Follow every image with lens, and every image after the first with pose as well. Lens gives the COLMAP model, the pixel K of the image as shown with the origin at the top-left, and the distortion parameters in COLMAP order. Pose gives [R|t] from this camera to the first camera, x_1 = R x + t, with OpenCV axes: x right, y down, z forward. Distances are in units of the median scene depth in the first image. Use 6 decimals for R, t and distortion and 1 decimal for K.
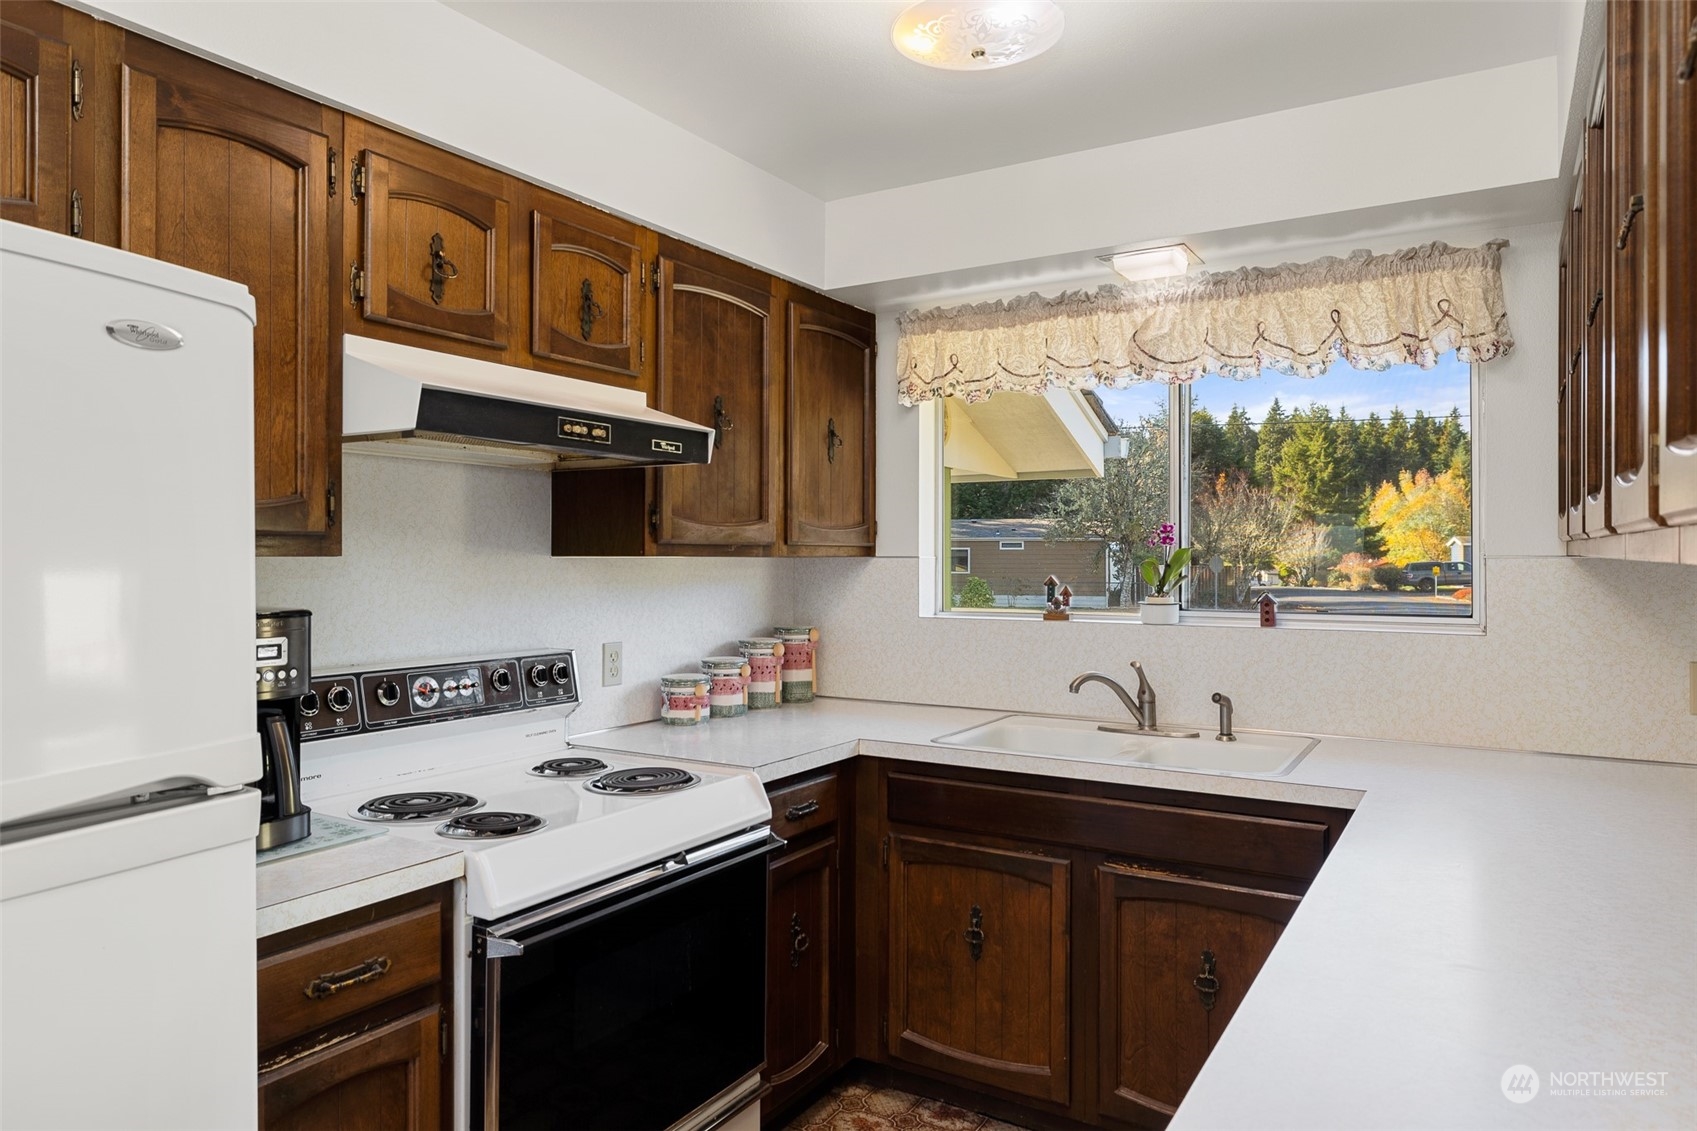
lens RADIAL K [[1076.7, 0, 848.5], [0, 1076.7, 565.5], [0, 0, 1]] dist [0.003862, 0.001045]
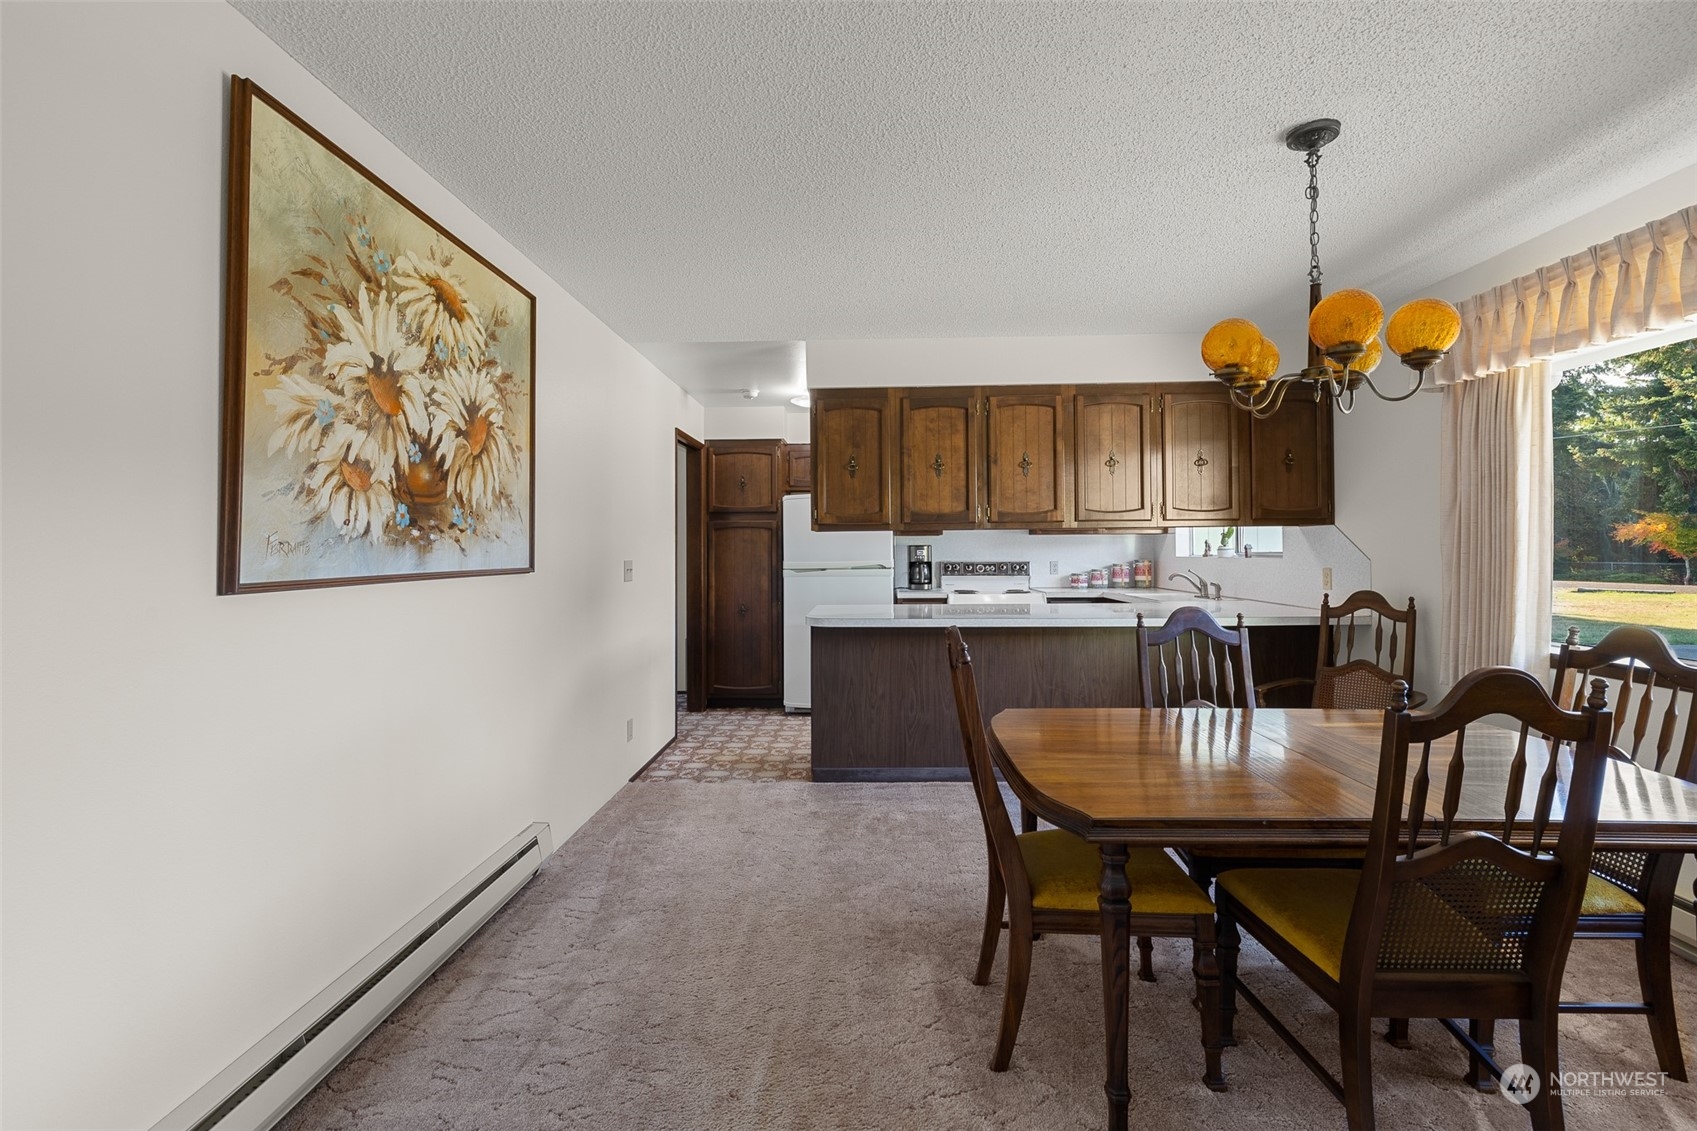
lens RADIAL K [[725.1, 0, 849.2], [0, 725.1, 539.2], [0, 0, 1]] dist [-0.000010, 0.000765]
pose [[0.486225, -0.017196, -0.873664, 1.491510], [0.000067, 0.999807, -0.019641, 0.048125], [0.873833, 0.009491, 0.486133, -0.683396]]
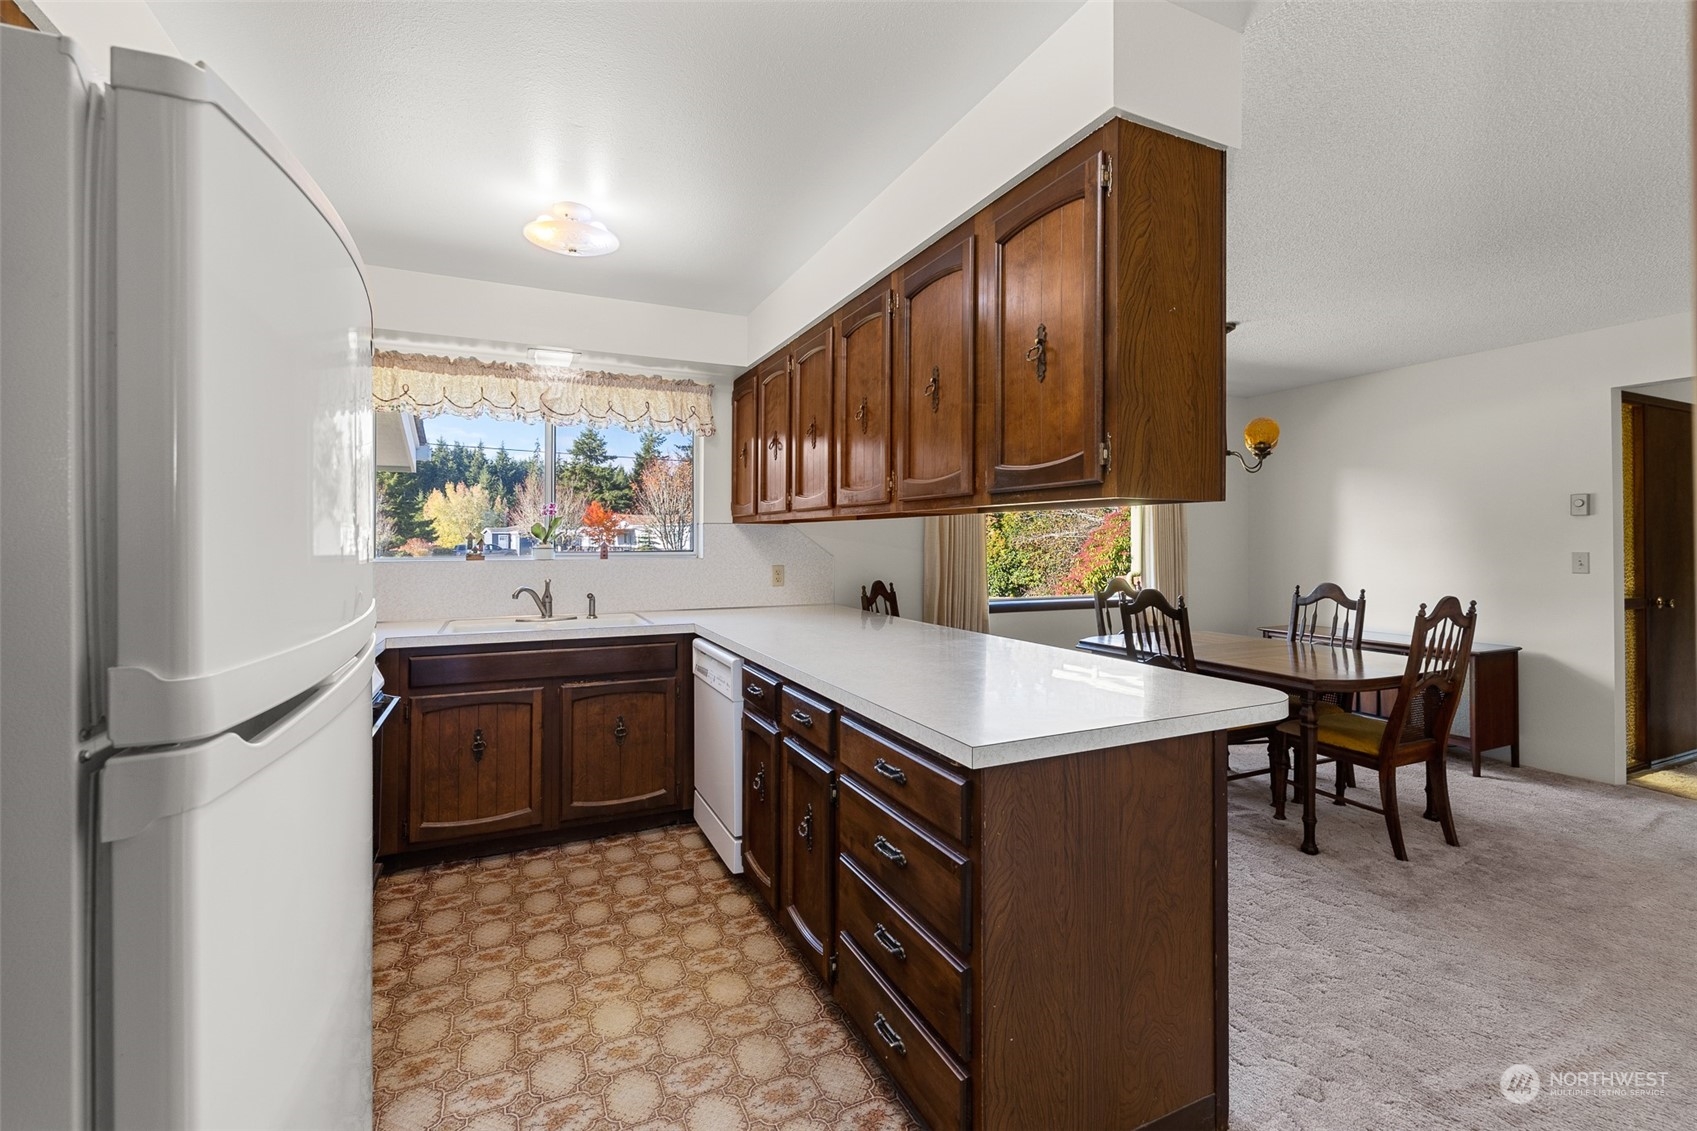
lens RADIAL K [[725.1, 0, 849.2], [0, 725.1, 539.2], [0, 0, 1]] dist [-0.000010, 0.000765]
pose [[0.561226, 0.002176, 0.827659, -0.465820], [0.006221, 0.999957, -0.006847, 0.036310], [-0.827639, 0.008991, 0.561189, -0.092417]]
